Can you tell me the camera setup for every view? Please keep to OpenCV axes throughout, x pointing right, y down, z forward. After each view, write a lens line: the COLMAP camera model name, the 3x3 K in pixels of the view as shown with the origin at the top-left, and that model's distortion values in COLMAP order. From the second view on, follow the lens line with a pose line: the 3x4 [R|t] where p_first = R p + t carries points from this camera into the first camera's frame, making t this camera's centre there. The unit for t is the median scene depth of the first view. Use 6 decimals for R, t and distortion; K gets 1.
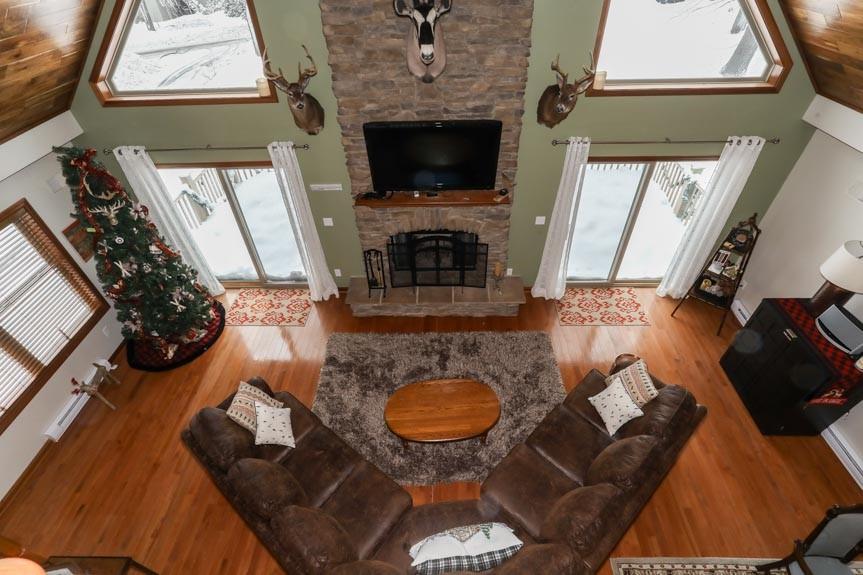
lens RADIAL K [[412.9, 0, 430.8], [0, 412.9, 286.0], [0, 0, 1]] dist [-0.023512, 0.010526]
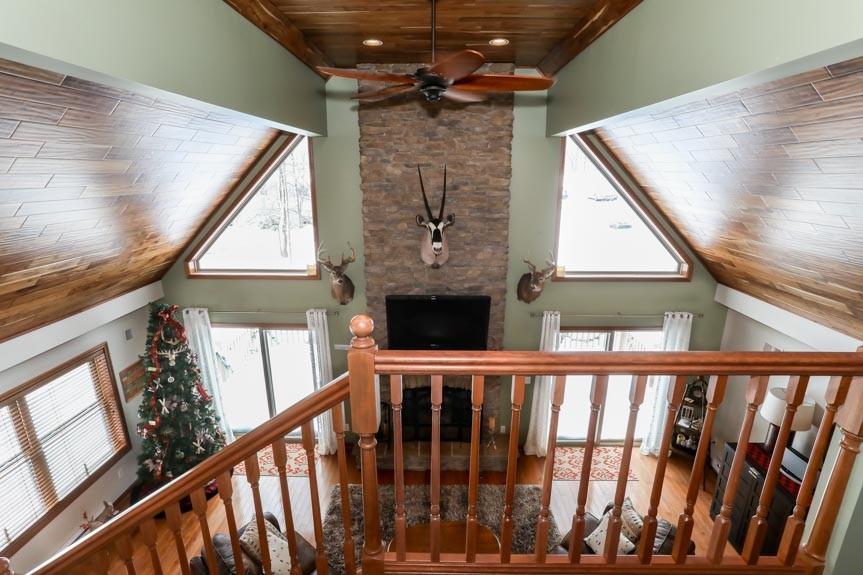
lens RADIAL K [[412.9, 0, 430.1], [0, 412.9, 294.1], [0, 0, 1]] dist [-0.023512, 0.010526]
pose [[0.999570, 0.027164, 0.011007, -0.034666], [-0.019763, 0.901987, -0.431310, 0.161391], [-0.021644, 0.430907, 0.902137, -0.188891]]
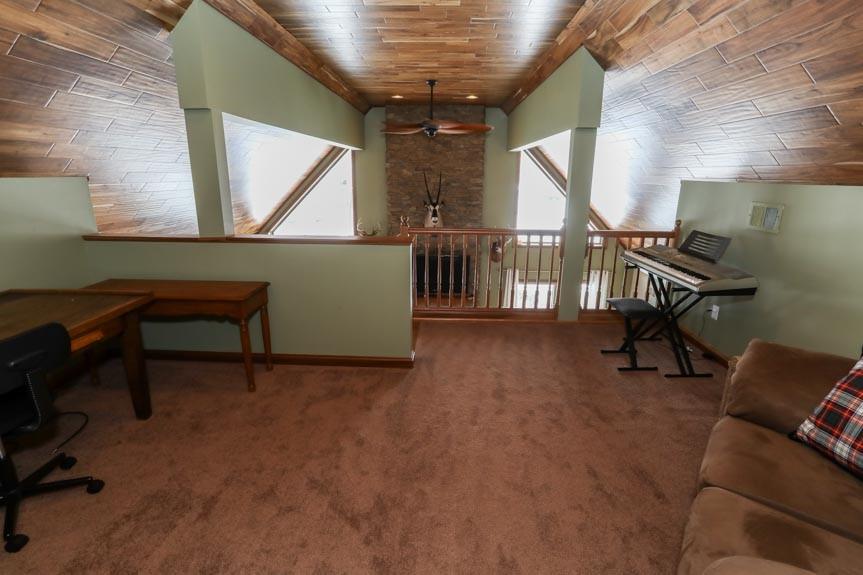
lens RADIAL K [[412.9, 0, 431.3], [0, 412.9, 286.4], [0, 0, 1]] dist [-0.023512, 0.010526]
pose [[0.999318, 0.036544, 0.005261, -0.020955], [-0.030236, 0.891818, -0.451383, 0.614823], [-0.021187, 0.450916, 0.892315, -0.689268]]
